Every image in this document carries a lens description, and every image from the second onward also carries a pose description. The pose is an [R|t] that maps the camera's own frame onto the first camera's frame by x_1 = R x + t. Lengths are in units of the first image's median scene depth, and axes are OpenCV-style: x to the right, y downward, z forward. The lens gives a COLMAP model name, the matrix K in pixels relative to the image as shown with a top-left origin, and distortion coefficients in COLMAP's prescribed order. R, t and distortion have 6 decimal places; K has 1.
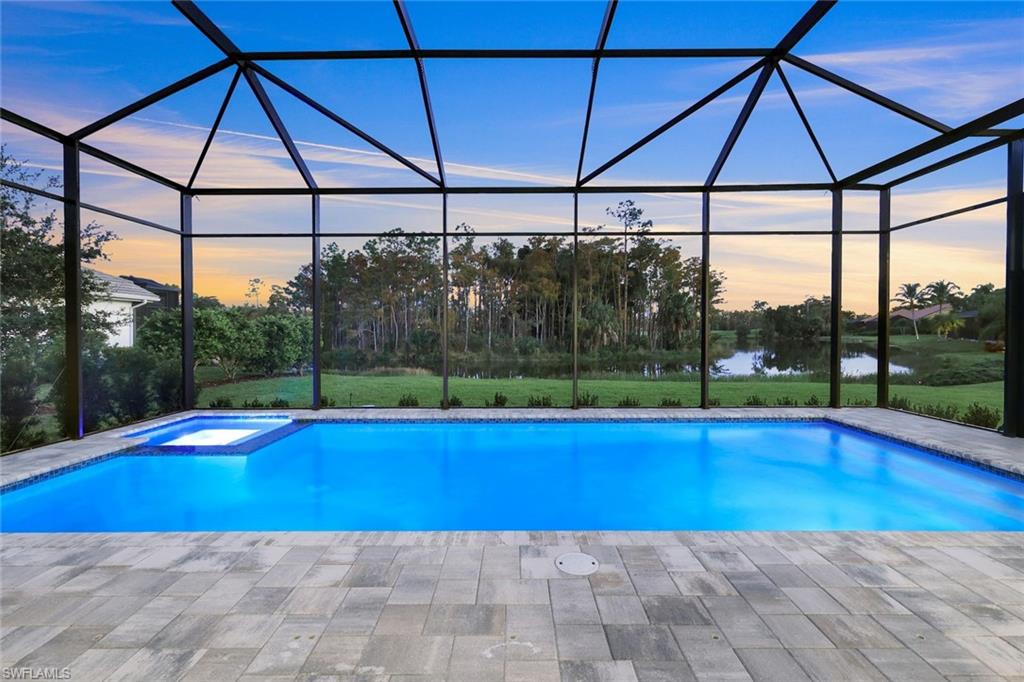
lens RADIAL K [[453.4, 0, 516.6], [0, 453.4, 337.6], [0, 0, 1]] dist [0.004195, -0.000944]
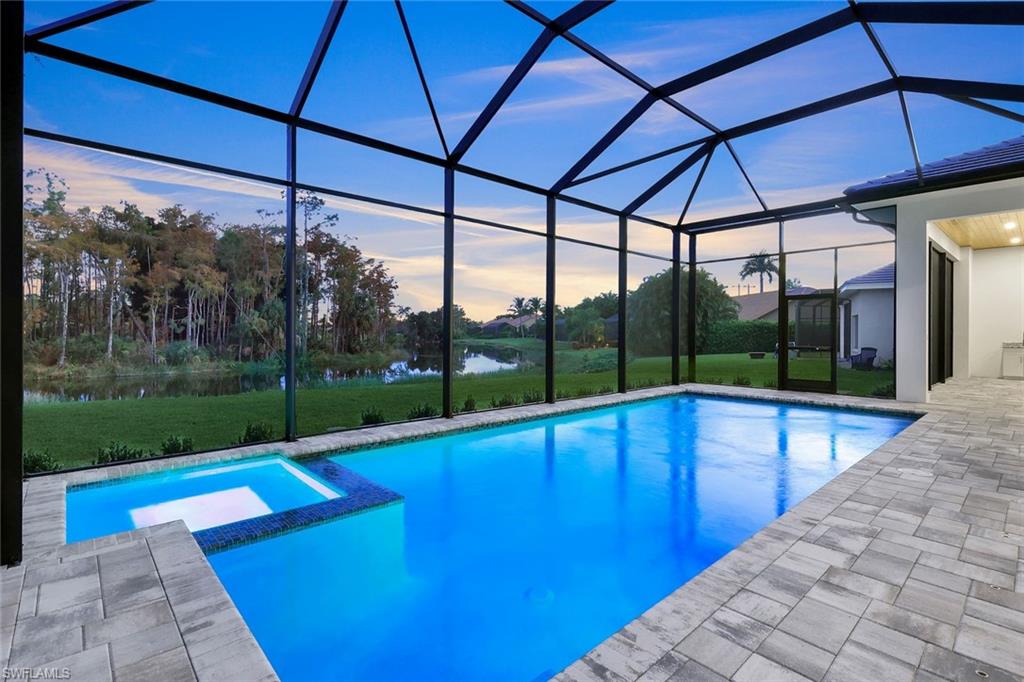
lens RADIAL K [[480.0, 0, 514.2], [0, 480.0, 335.8], [0, 0, 1]] dist [0.005139, 0.000065]
pose [[0.736680, -0.000239, 0.676241, -1.668830], [0.008921, 0.999916, -0.009365, 0.028014], [-0.676182, 0.012932, 0.736621, 0.591703]]
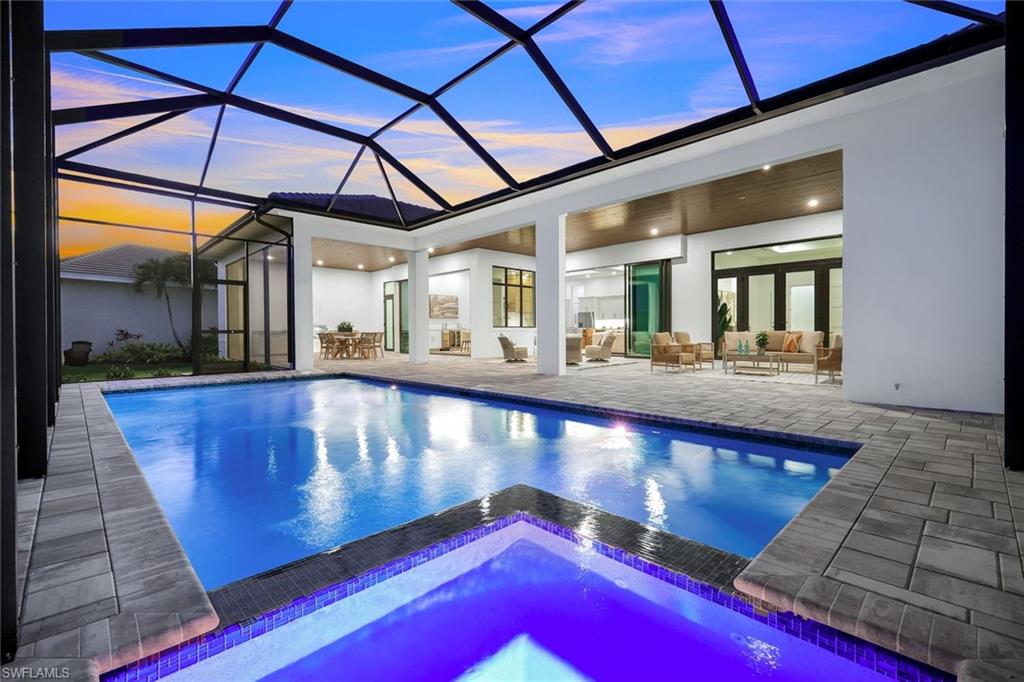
lens RADIAL K [[453.4, 0, 515.7], [0, 453.4, 337.6], [0, 0, 1]] dist [0.004195, -0.000944]
pose [[-0.701956, -0.001194, 0.712219, -1.692275], [0.019897, 0.999575, 0.021287, 0.137825], [-0.711942, 0.029114, -0.701634, 2.854795]]
